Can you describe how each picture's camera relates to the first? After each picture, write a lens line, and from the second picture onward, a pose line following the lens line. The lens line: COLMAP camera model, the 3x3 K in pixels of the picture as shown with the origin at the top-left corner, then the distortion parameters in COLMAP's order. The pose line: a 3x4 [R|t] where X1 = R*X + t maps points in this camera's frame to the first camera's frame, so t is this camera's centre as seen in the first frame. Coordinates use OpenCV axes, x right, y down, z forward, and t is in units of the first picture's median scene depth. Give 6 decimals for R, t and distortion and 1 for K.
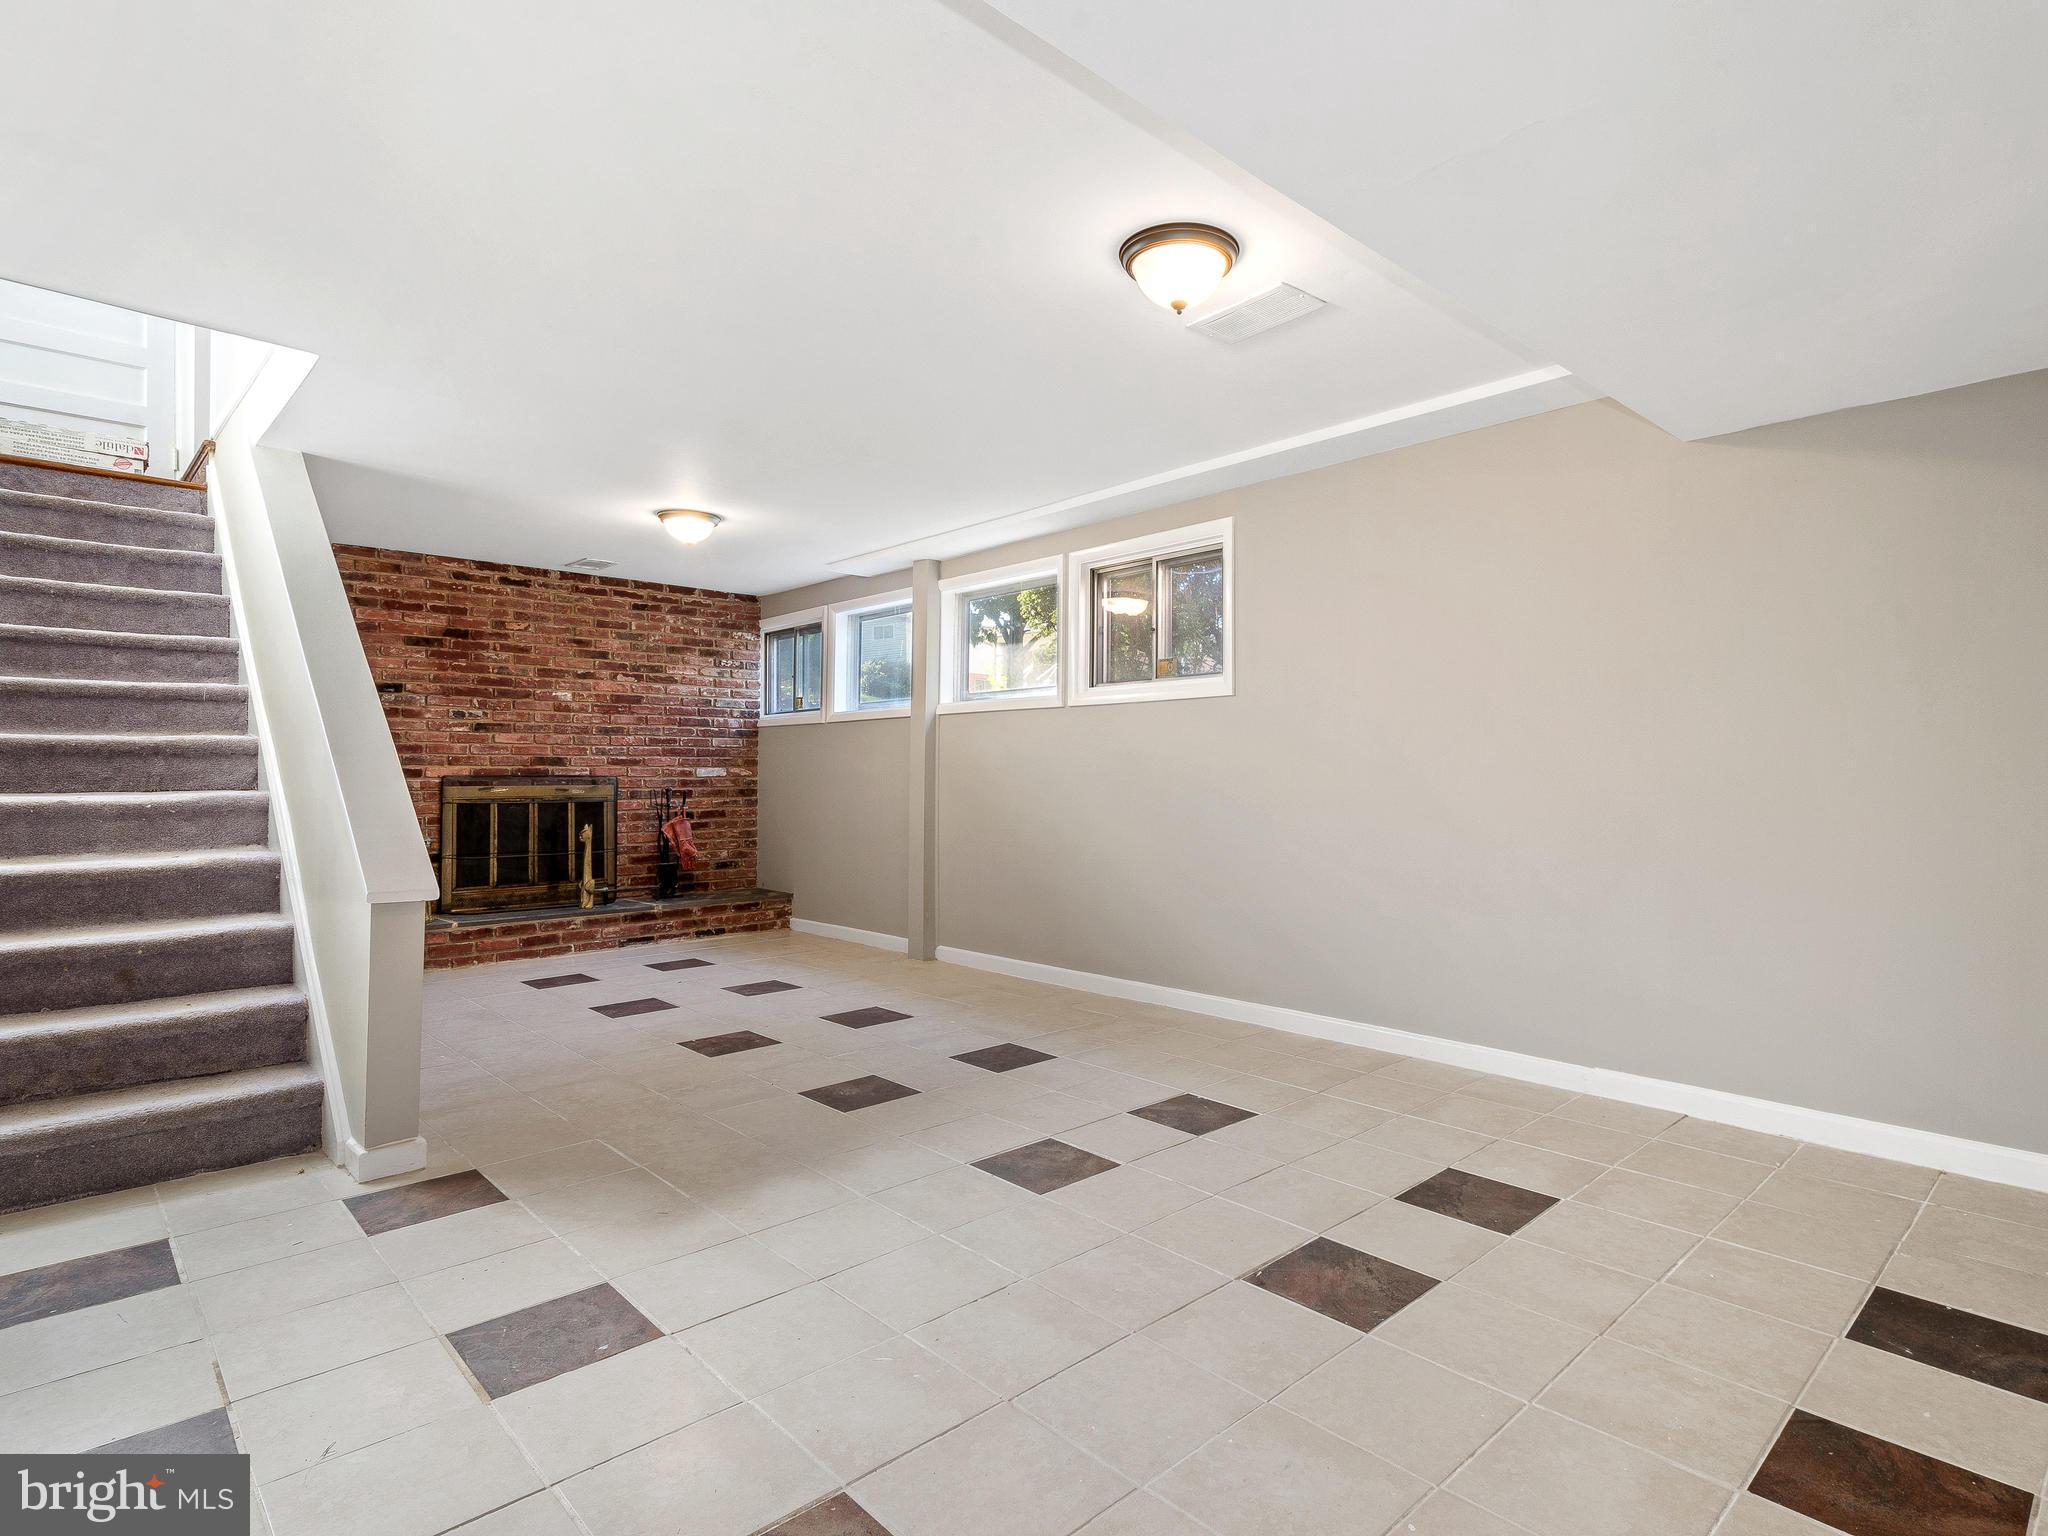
lens RADIAL K [[1075.5, 0, 1098.8], [0, 1075.5, 774.5], [0, 0, 1]] dist [0.023896, -0.000211]
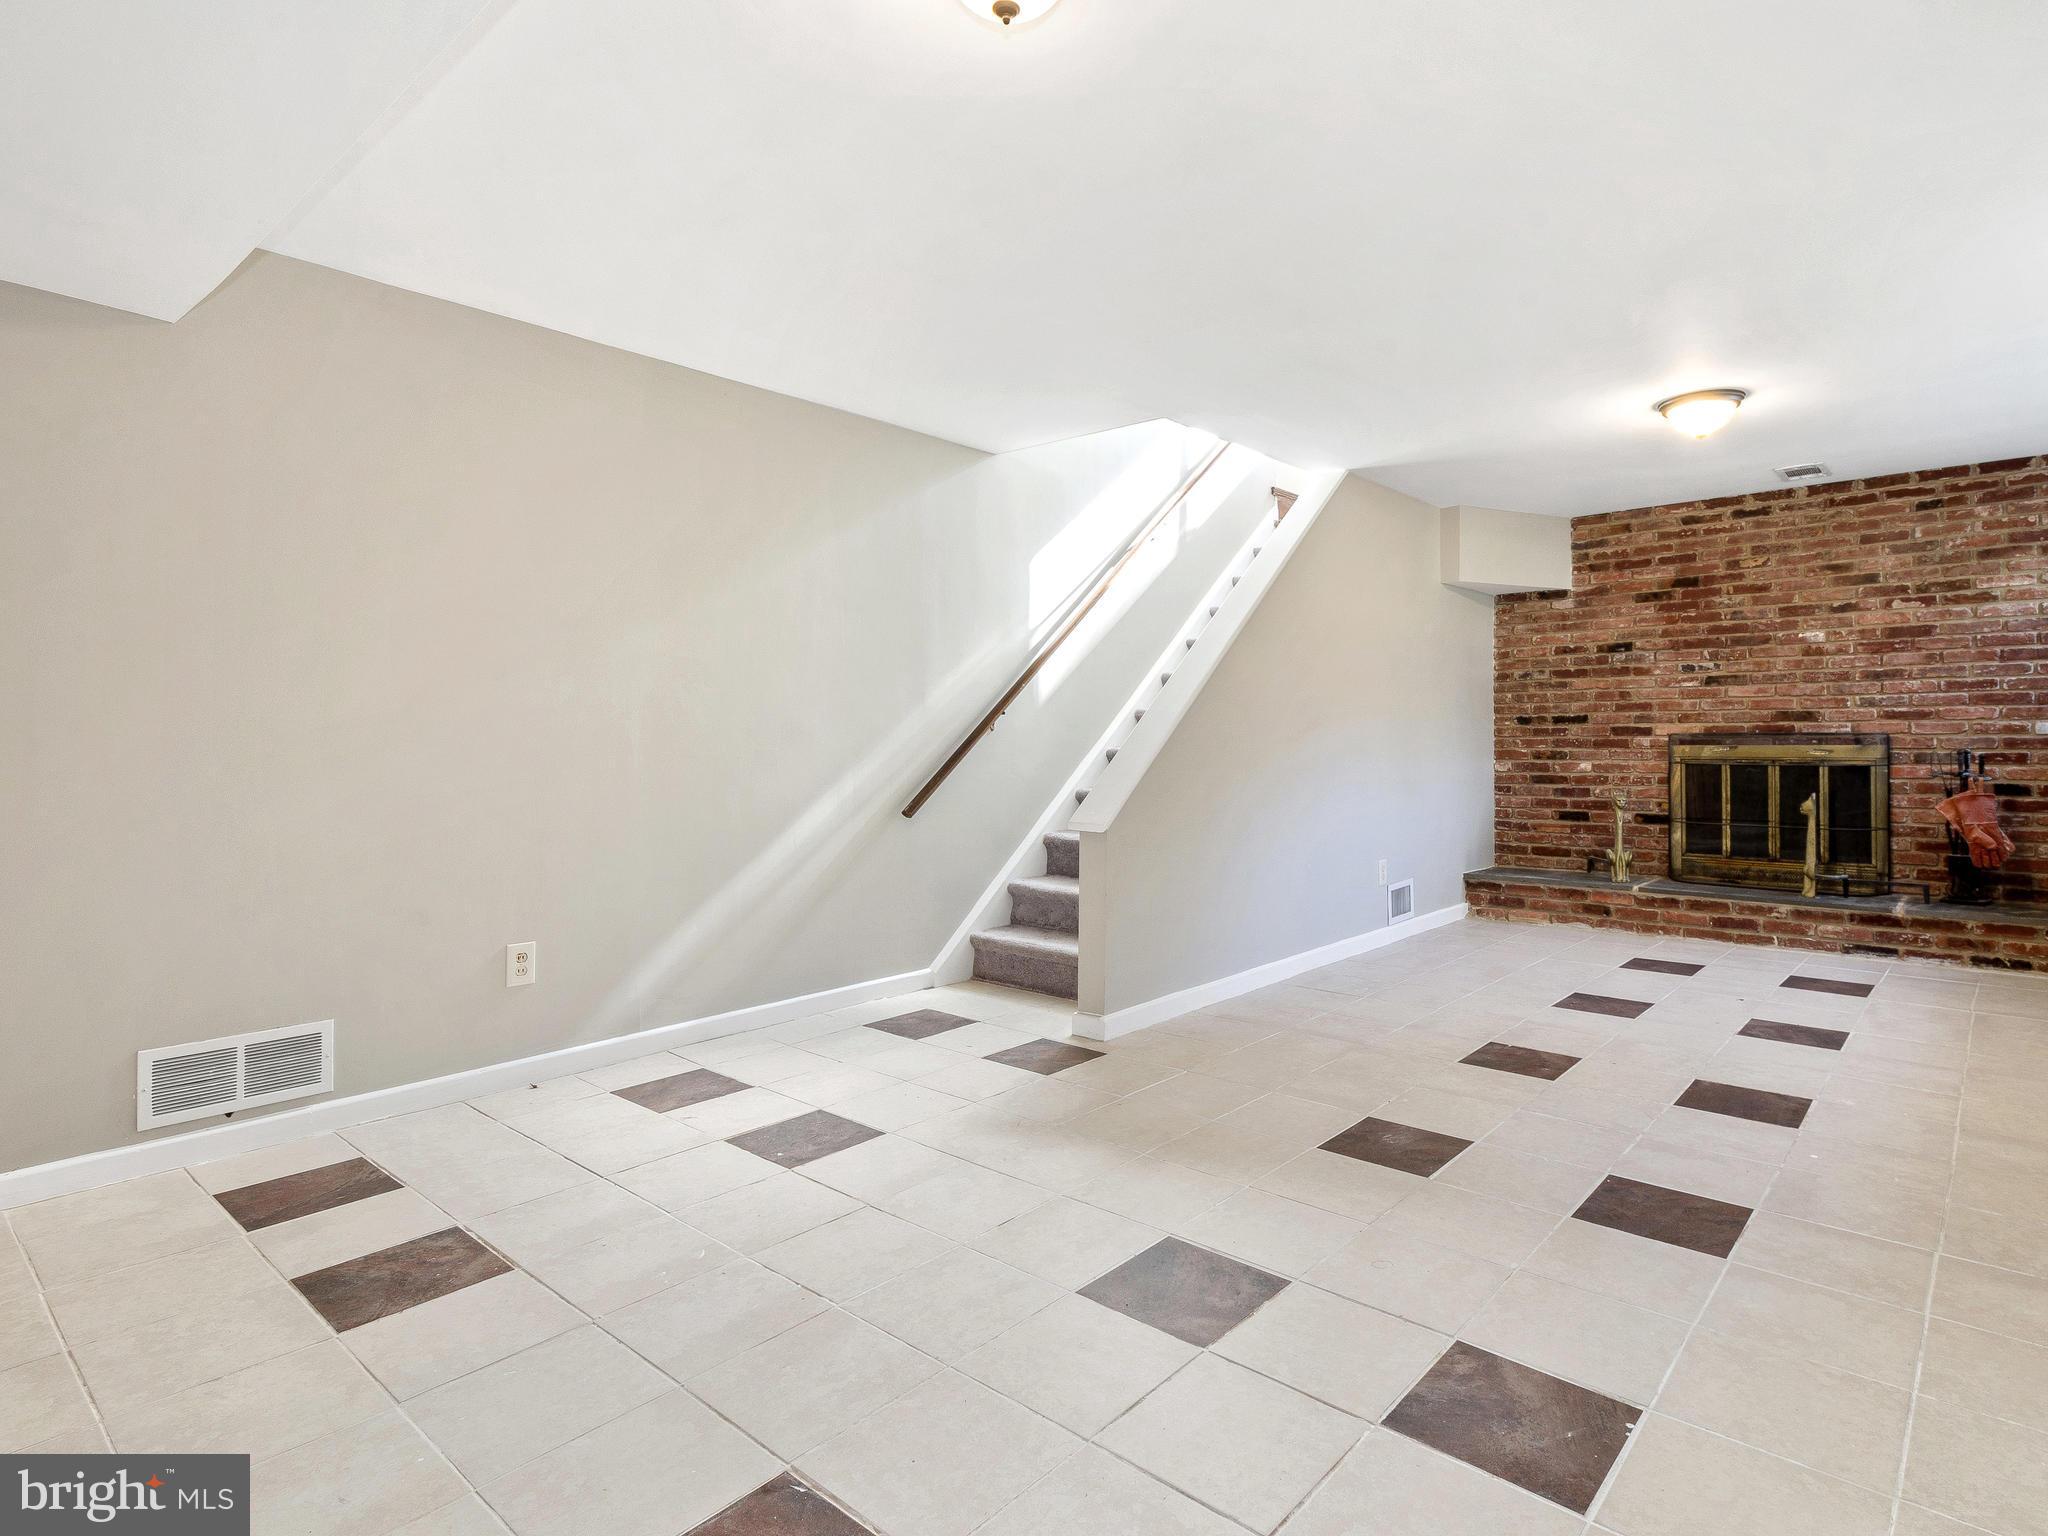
lens RADIAL K [[1080.1, 0, 1101.5], [0, 1080.1, 737.8], [0, 0, 1]] dist [0.029157, -0.006483]
pose [[0.095015, 0.001176, -0.995475, 0.285118], [0.004816, 0.999987, 0.001641, 0.000573], [0.995464, -0.004950, 0.095008, 0.384273]]
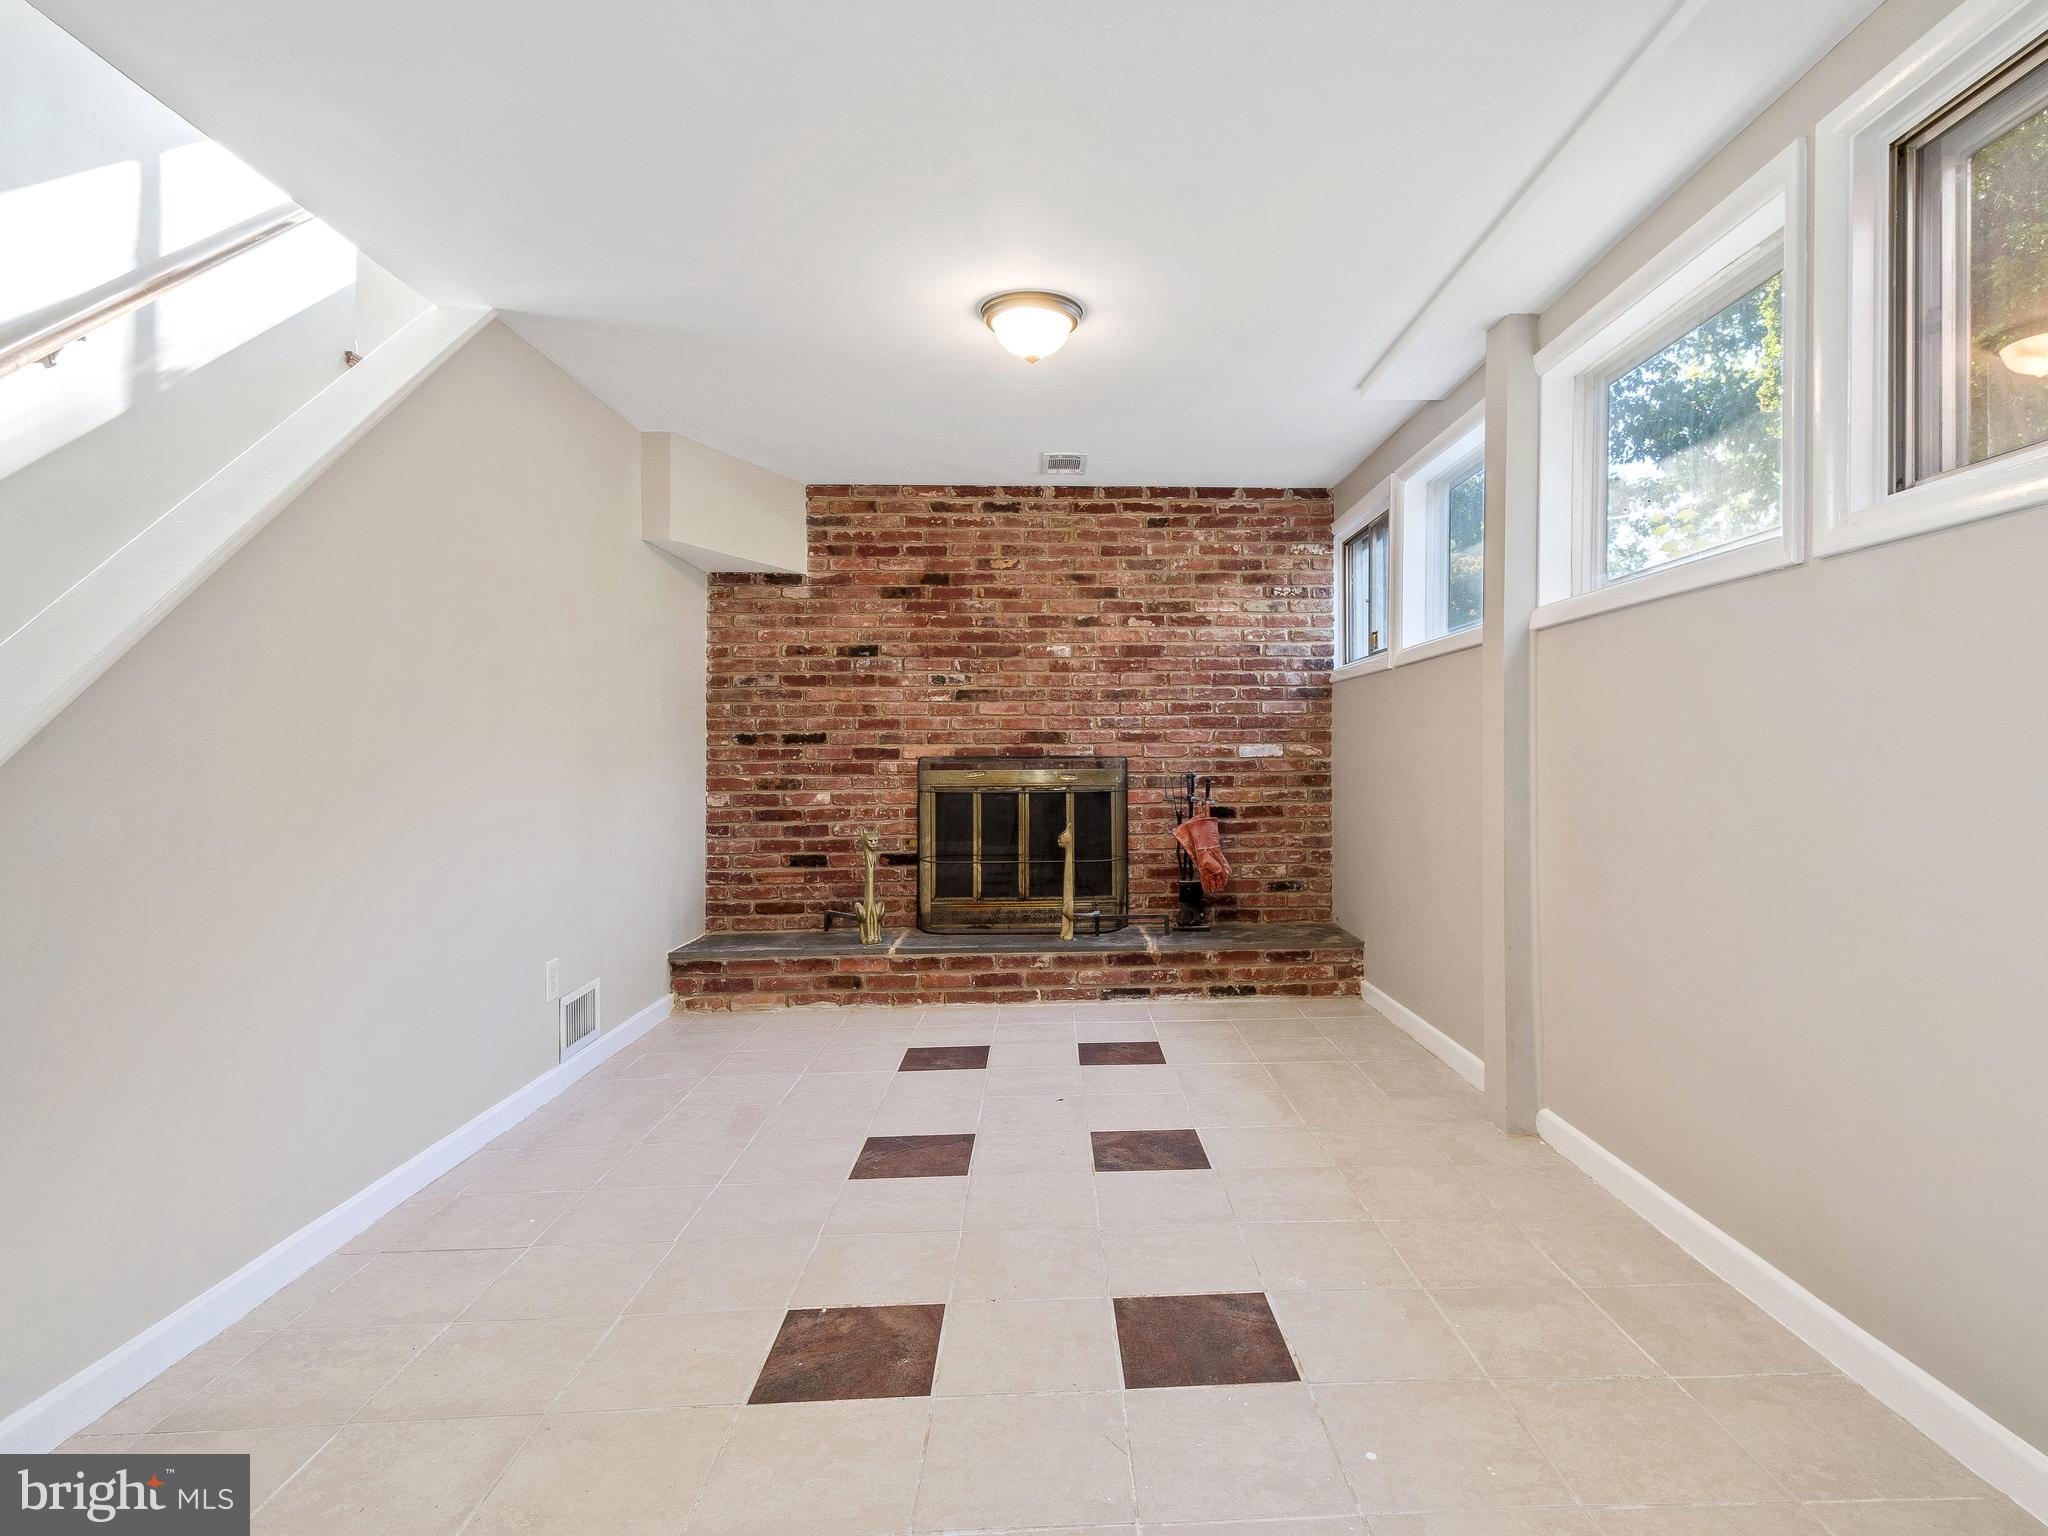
lens RADIAL K [[1080.1, 0, 1101.5], [0, 1080.1, 737.8], [0, 0, 1]] dist [0.029157, -0.006483]
pose [[0.747591, -0.013774, -0.664016, 0.027034], [0.004343, 0.999865, -0.015851, 0.000206], [0.664145, 0.008966, 0.747550, 0.460255]]
